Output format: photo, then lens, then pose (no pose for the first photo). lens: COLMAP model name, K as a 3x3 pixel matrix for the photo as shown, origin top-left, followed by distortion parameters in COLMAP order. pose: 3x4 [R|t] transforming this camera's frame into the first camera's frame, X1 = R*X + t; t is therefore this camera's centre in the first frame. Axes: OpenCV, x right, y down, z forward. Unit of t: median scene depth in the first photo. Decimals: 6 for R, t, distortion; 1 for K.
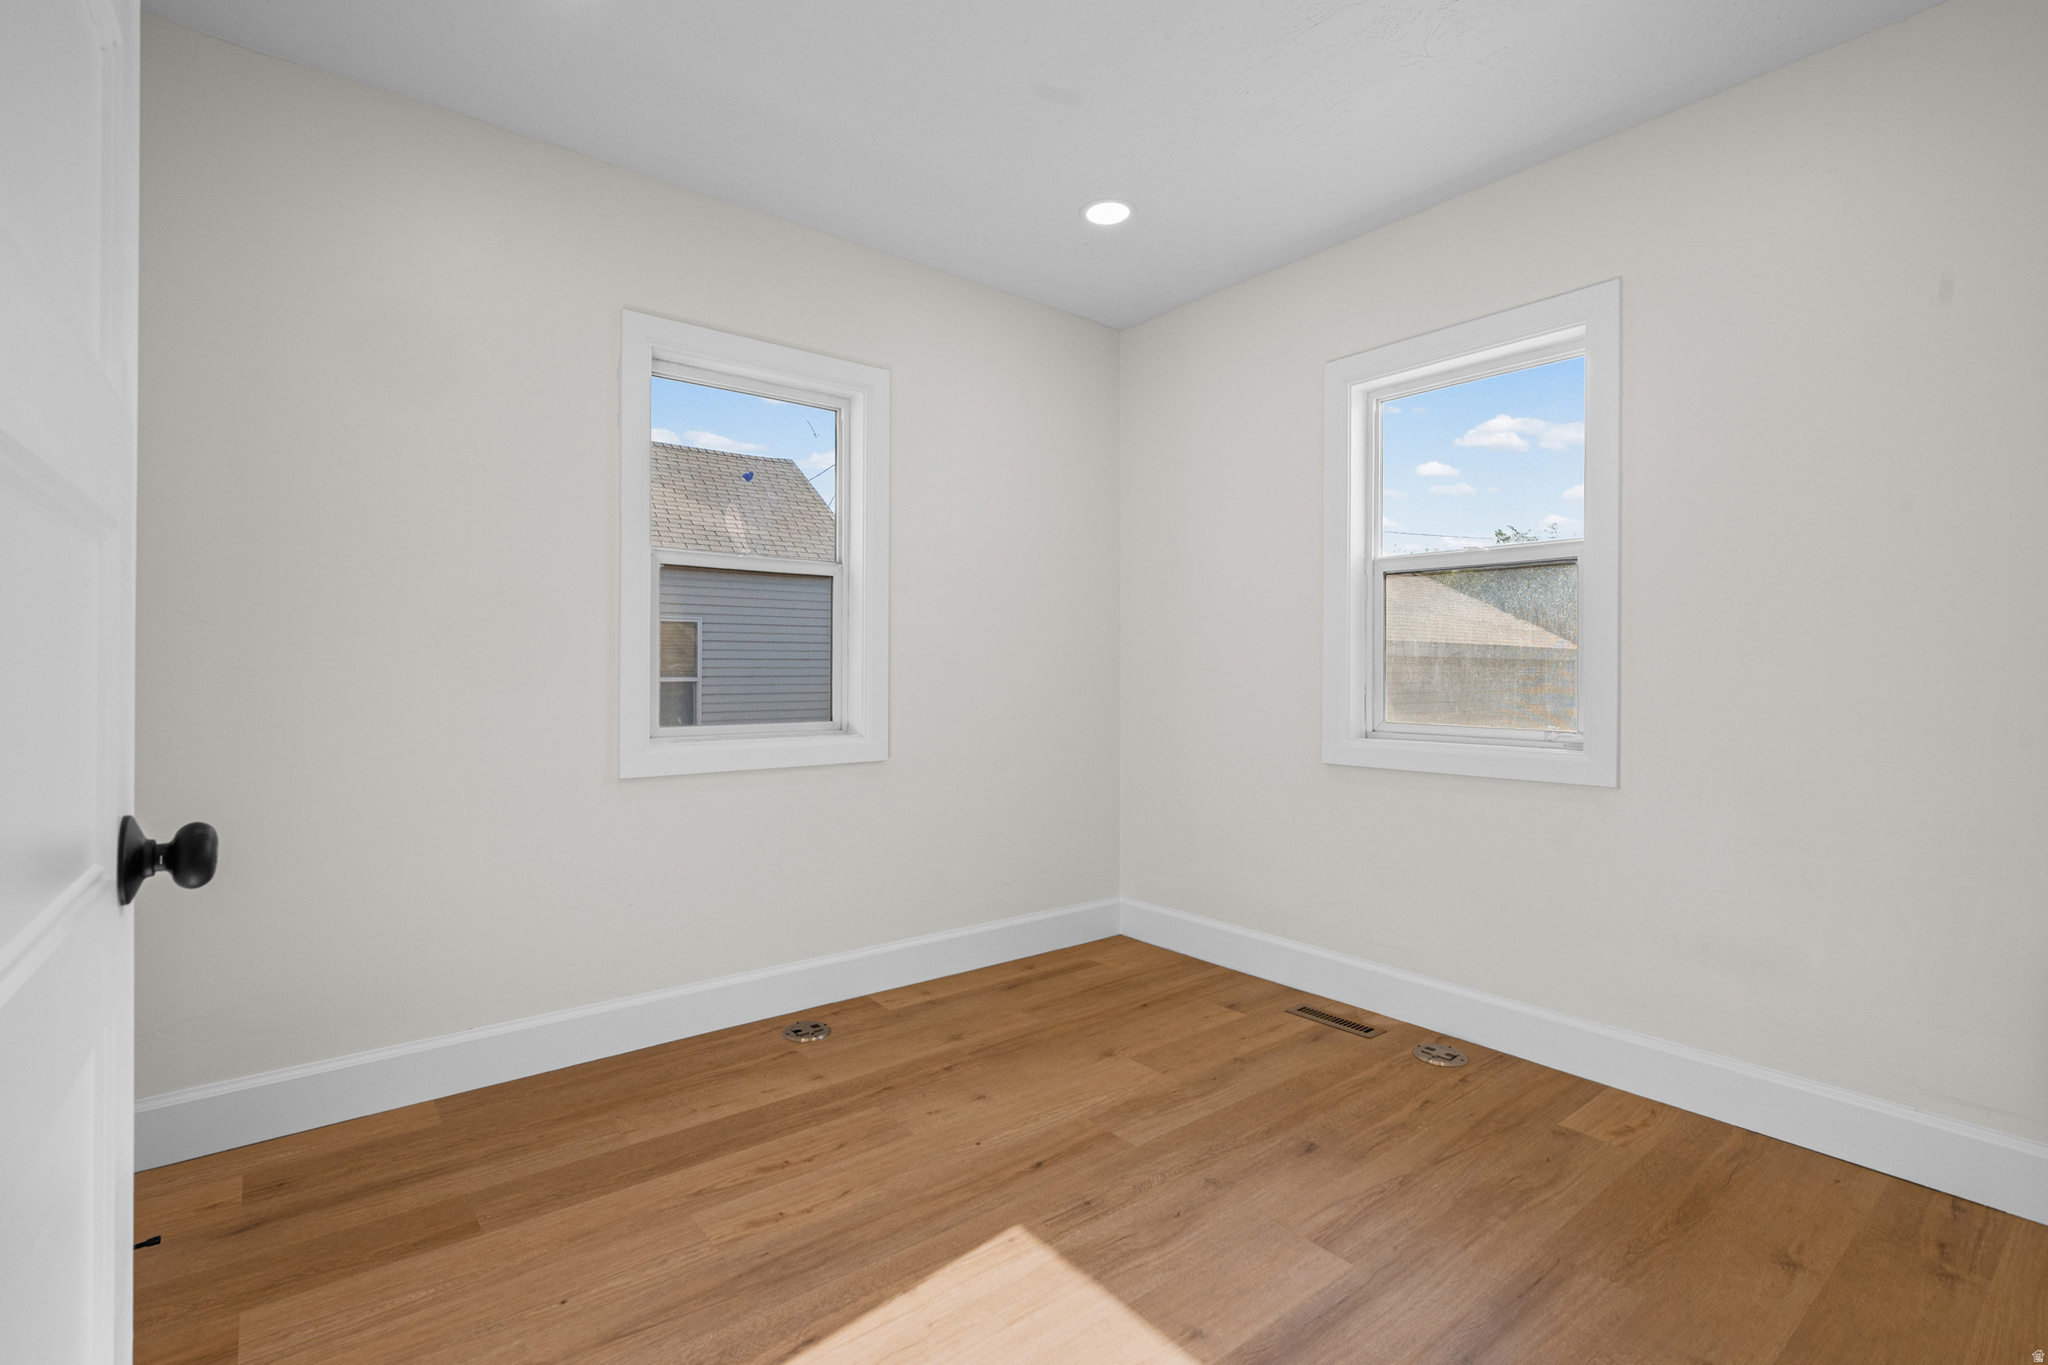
lens RADIAL K [[933.3, 0, 1021.5], [0, 933.3, 681.1], [0, 0, 1]] dist [0.004237, -0.002635]
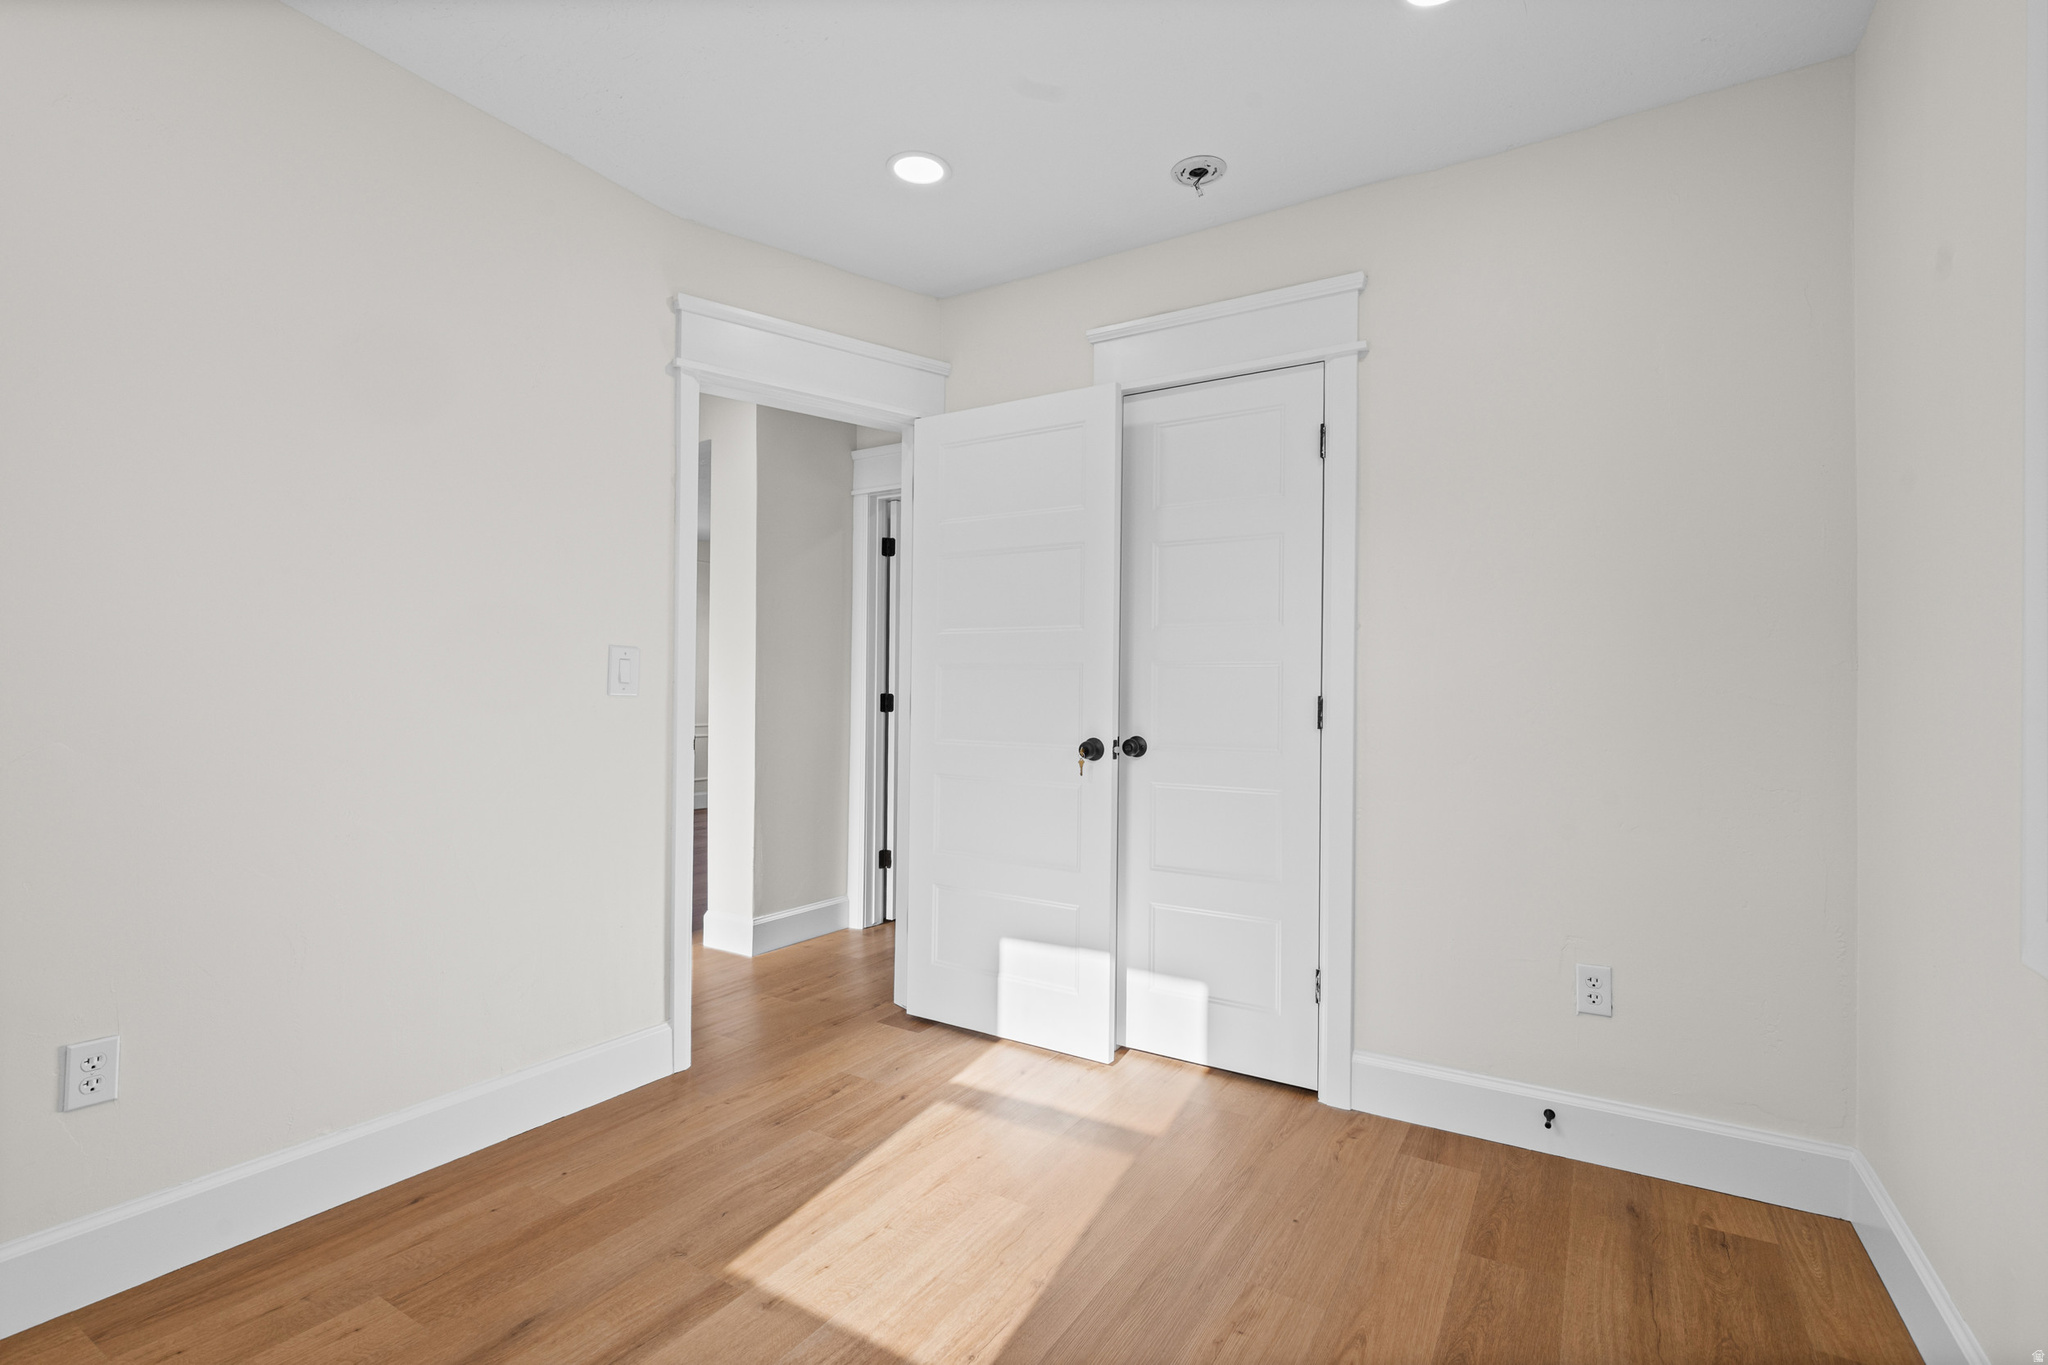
lens RADIAL K [[933.3, 0, 1022.1], [0, 933.3, 681.5], [0, 0, 1]] dist [0.004237, -0.002635]
pose [[-0.938743, -0.018322, -0.344130, 0.252528], [-0.018006, 0.999829, -0.004114, -0.029360], [0.344147, 0.002334, -0.938913, 1.805932]]
